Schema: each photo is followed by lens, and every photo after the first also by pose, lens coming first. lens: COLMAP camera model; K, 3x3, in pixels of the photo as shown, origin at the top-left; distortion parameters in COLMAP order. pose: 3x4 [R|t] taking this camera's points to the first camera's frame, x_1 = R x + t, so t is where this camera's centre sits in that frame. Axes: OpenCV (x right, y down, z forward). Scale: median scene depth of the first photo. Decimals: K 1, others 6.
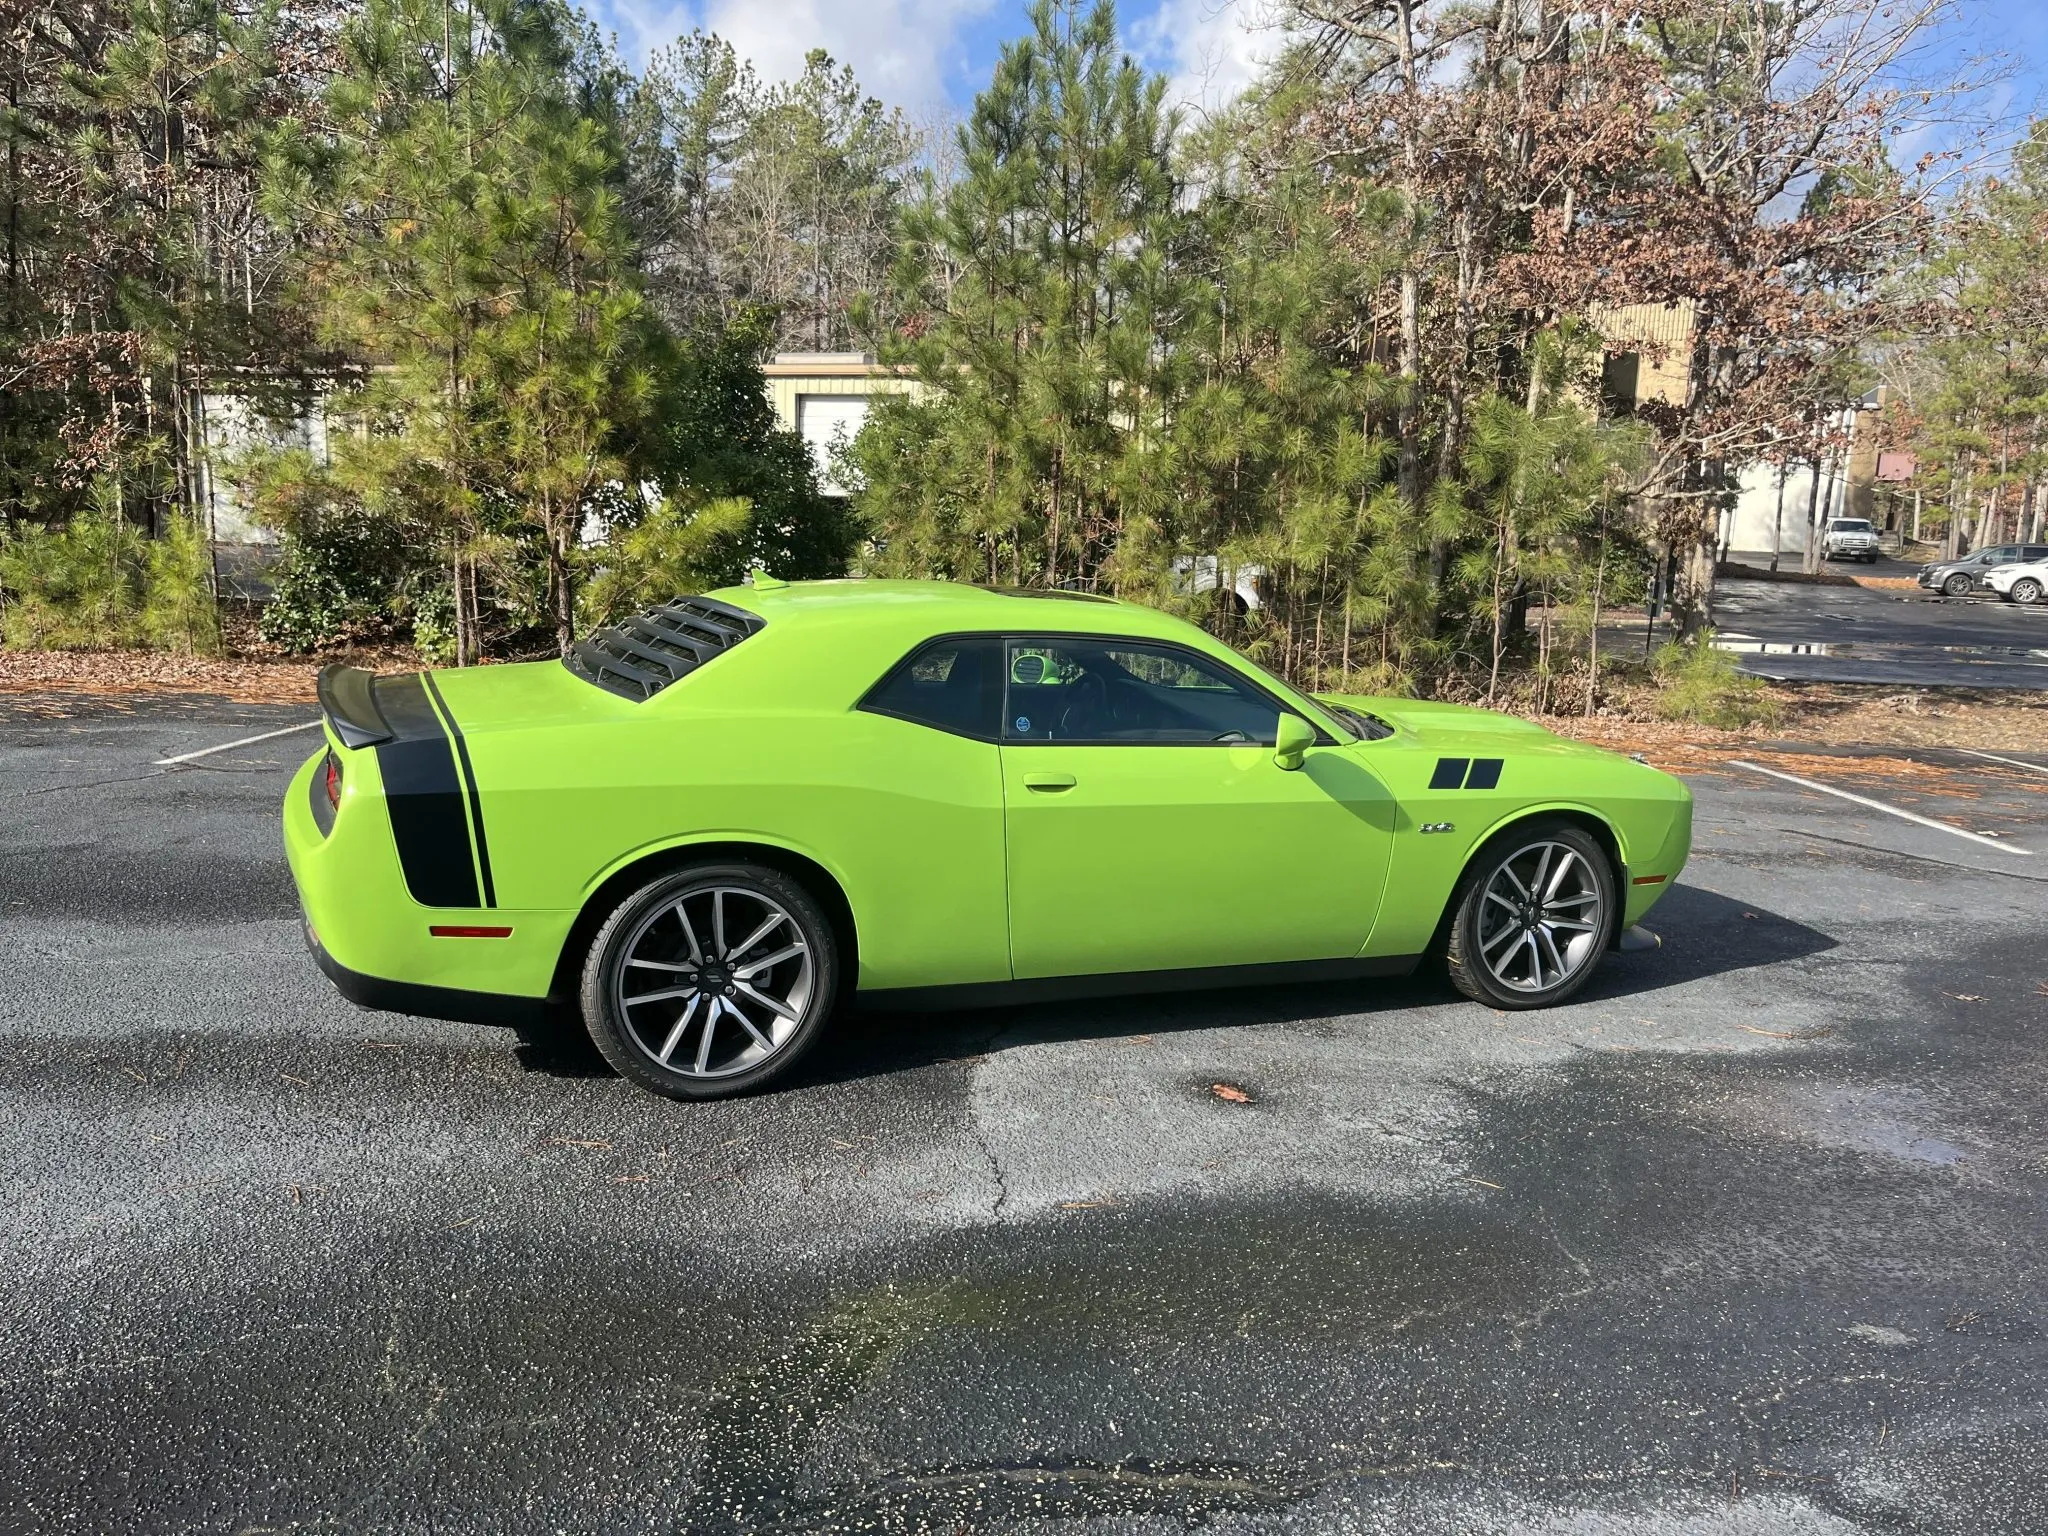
lens RADIAL K [[1653.4, 0, 1040.4], [0, 1653.4, 733.2], [0, 0, 1]] dist [0.095151, -0.145918]
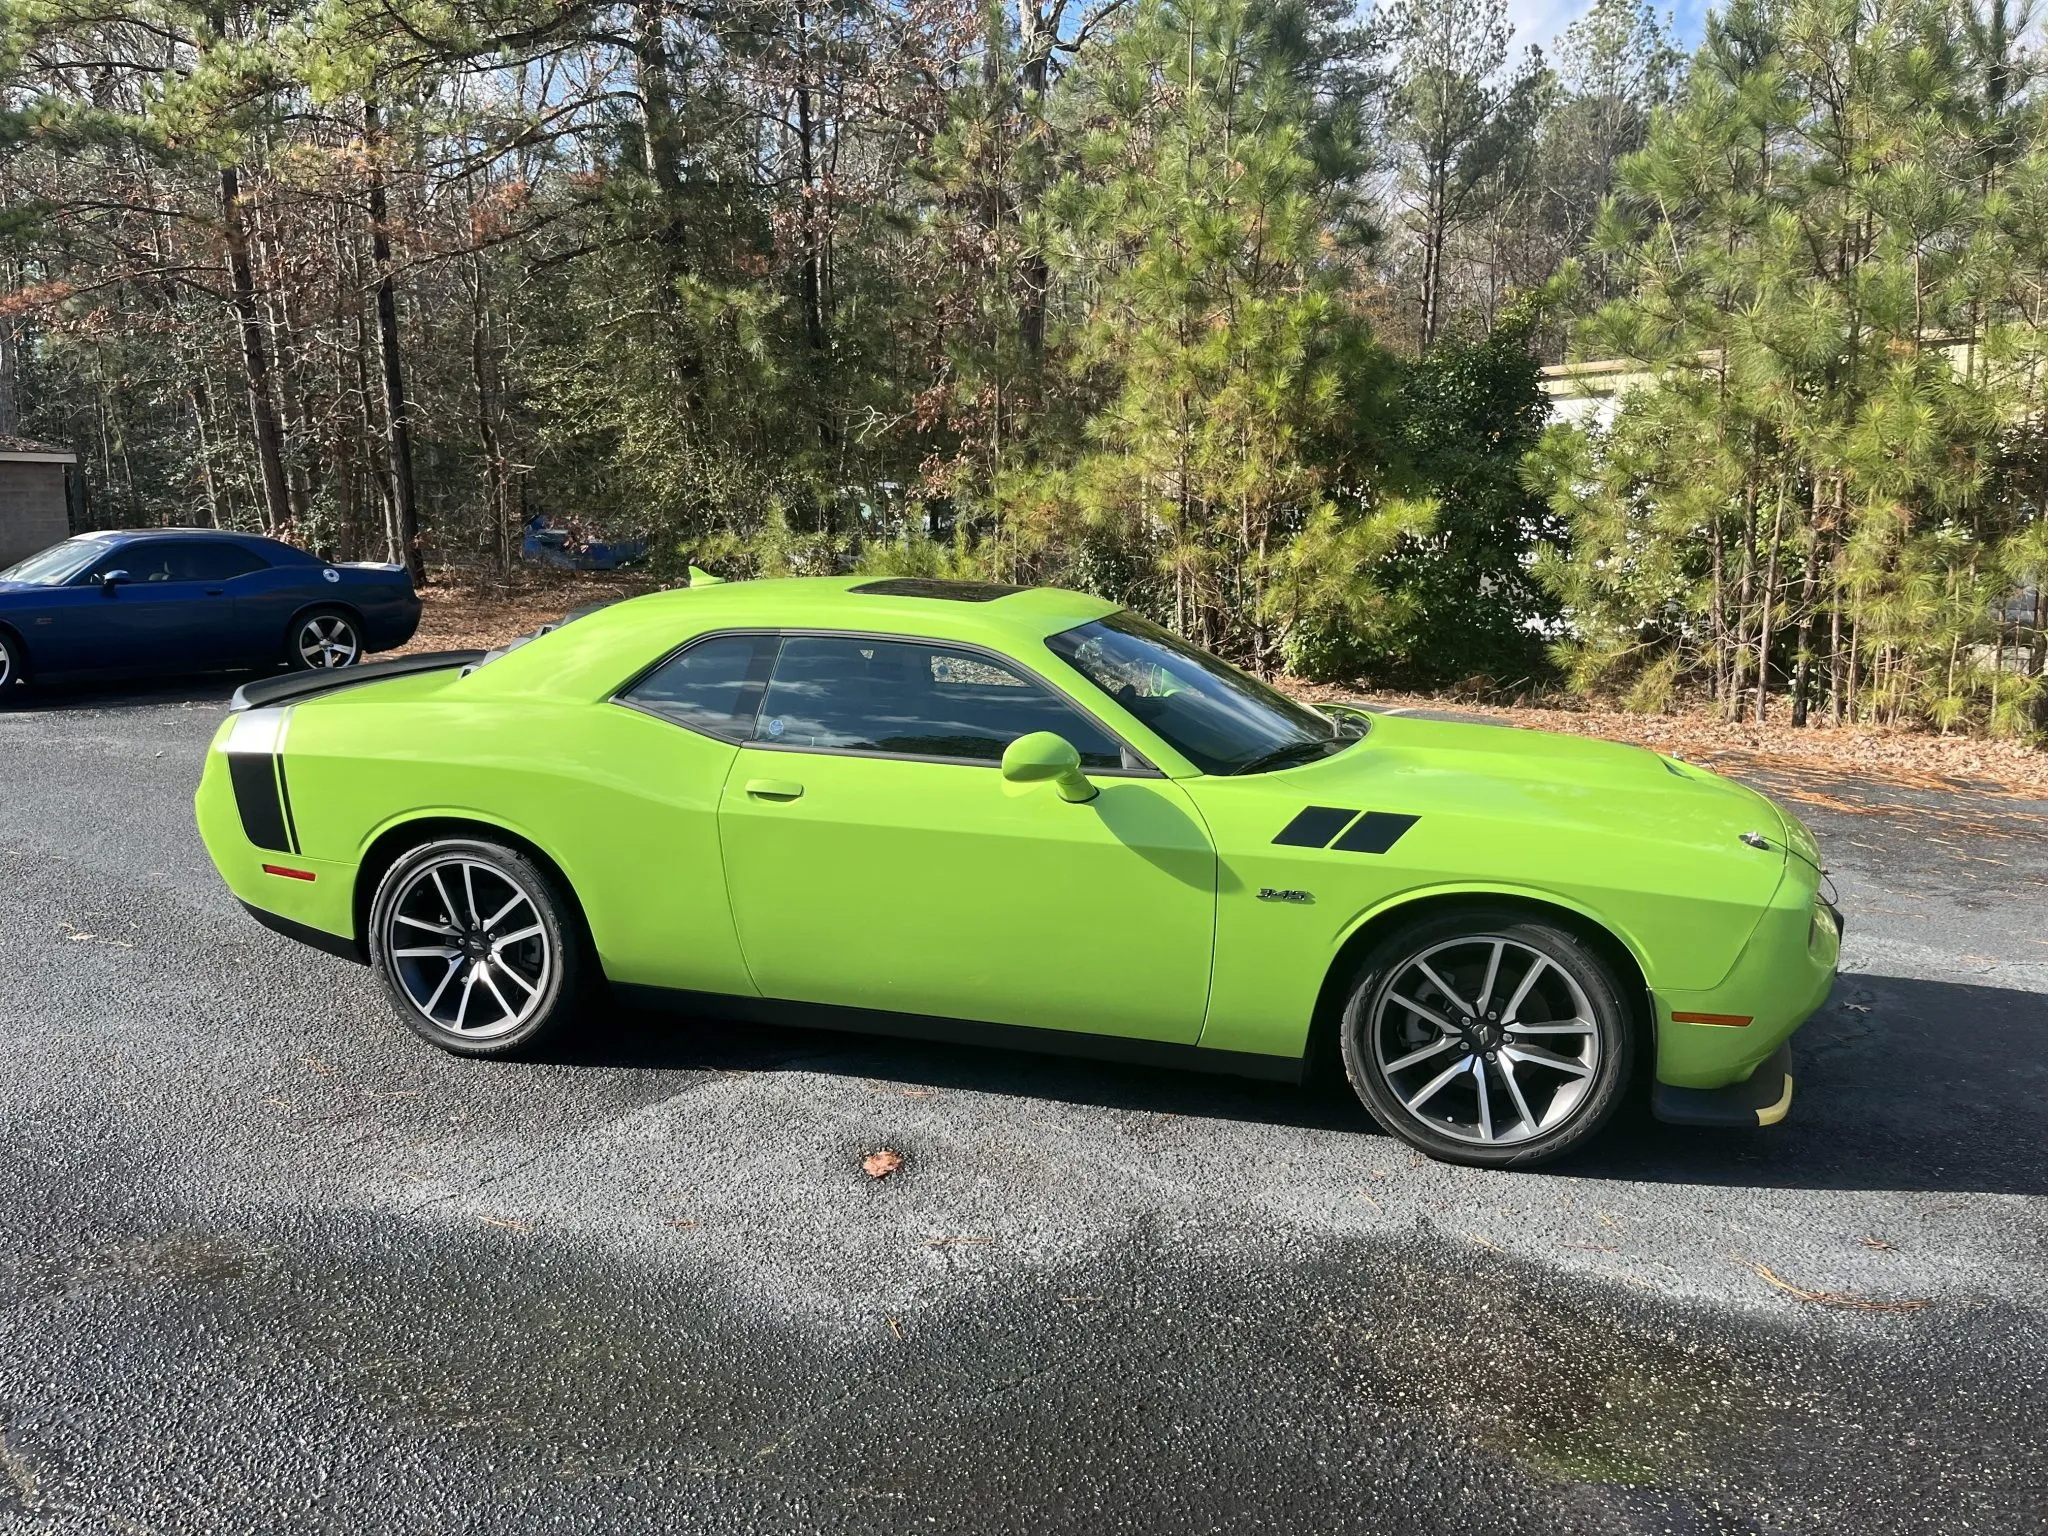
lens RADIAL K [[1708.2, 0, 1023.9], [0, 1708.2, 684.5], [0, 0, 1]] dist [0.006578, 0.002235]
pose [[0.753925, 0.033516, -0.656105, 0.645990], [-0.058581, 0.998149, -0.016325, -0.019686], [0.654344, 0.050743, 0.754493, 0.315049]]
